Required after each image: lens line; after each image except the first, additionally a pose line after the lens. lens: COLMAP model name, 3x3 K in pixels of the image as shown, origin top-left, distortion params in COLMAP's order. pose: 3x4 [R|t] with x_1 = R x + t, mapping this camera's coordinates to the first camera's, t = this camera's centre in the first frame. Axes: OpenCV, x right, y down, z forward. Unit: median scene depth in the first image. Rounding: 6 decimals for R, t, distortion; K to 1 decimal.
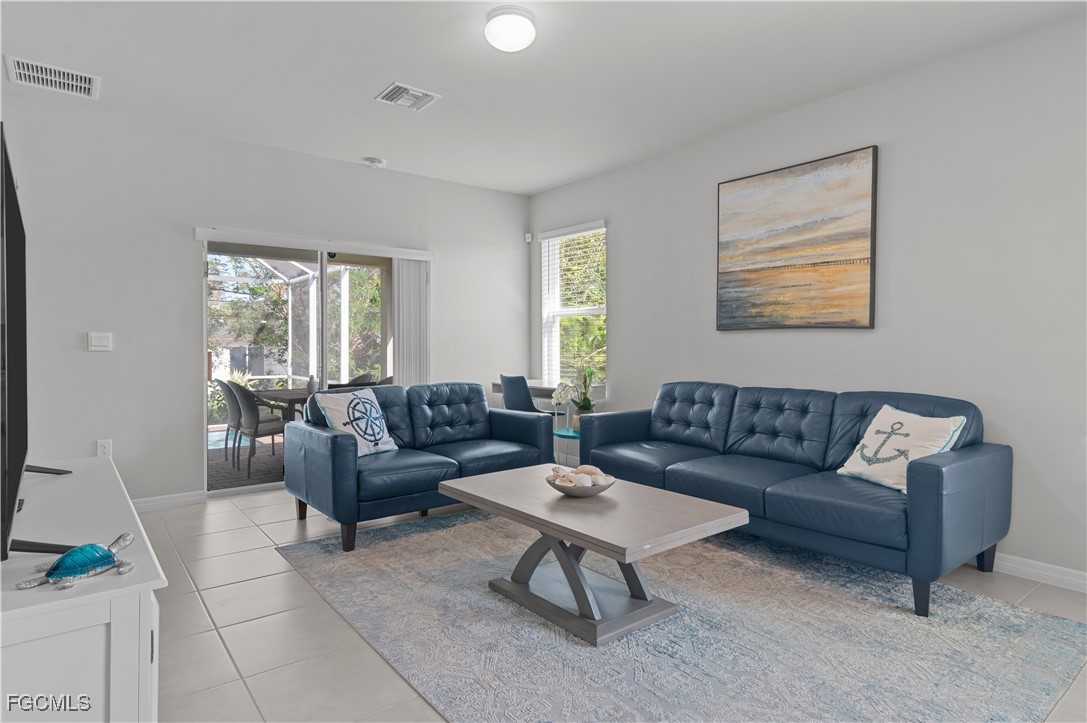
lens RADIAL K [[608.9, 0, 543.5], [0, 608.9, 349.5], [0, 0, 1]] dist [0.016442, -0.000292]
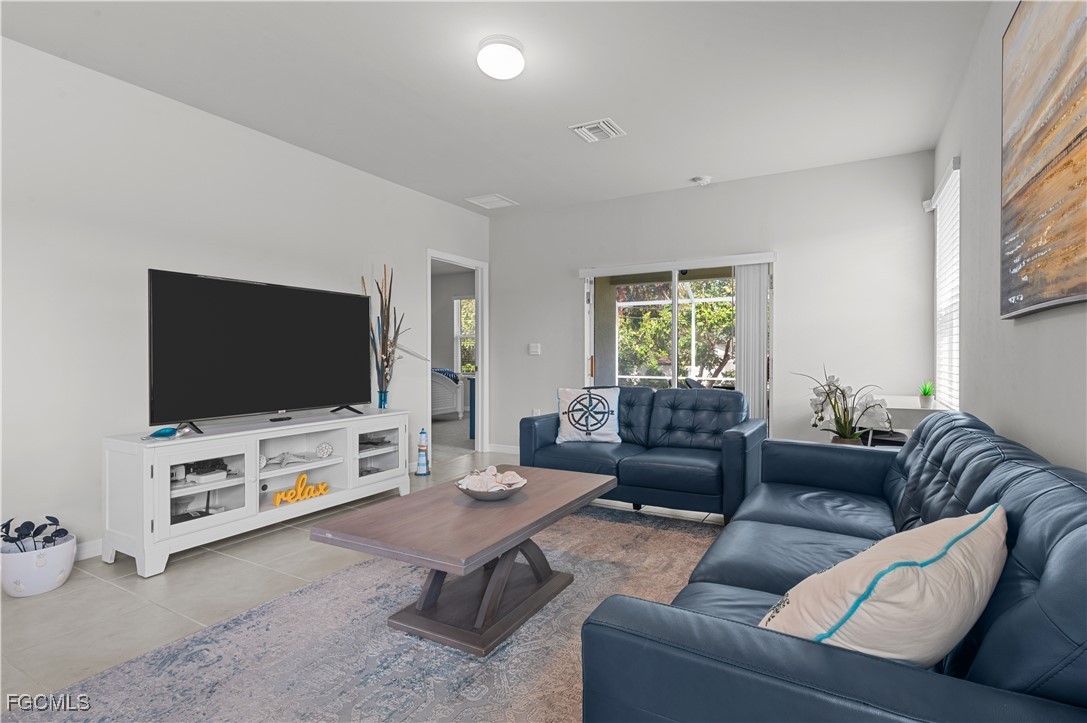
lens RADIAL K [[529.1, 0, 569.0], [0, 529.1, 360.1], [0, 0, 1]] dist [0.025988, 0.000140]
pose [[0.394237, 0.011131, -0.918941, 0.646967], [-0.007909, 0.999931, 0.008719, 0.003246], [0.918975, 0.003831, 0.394298, 0.551837]]
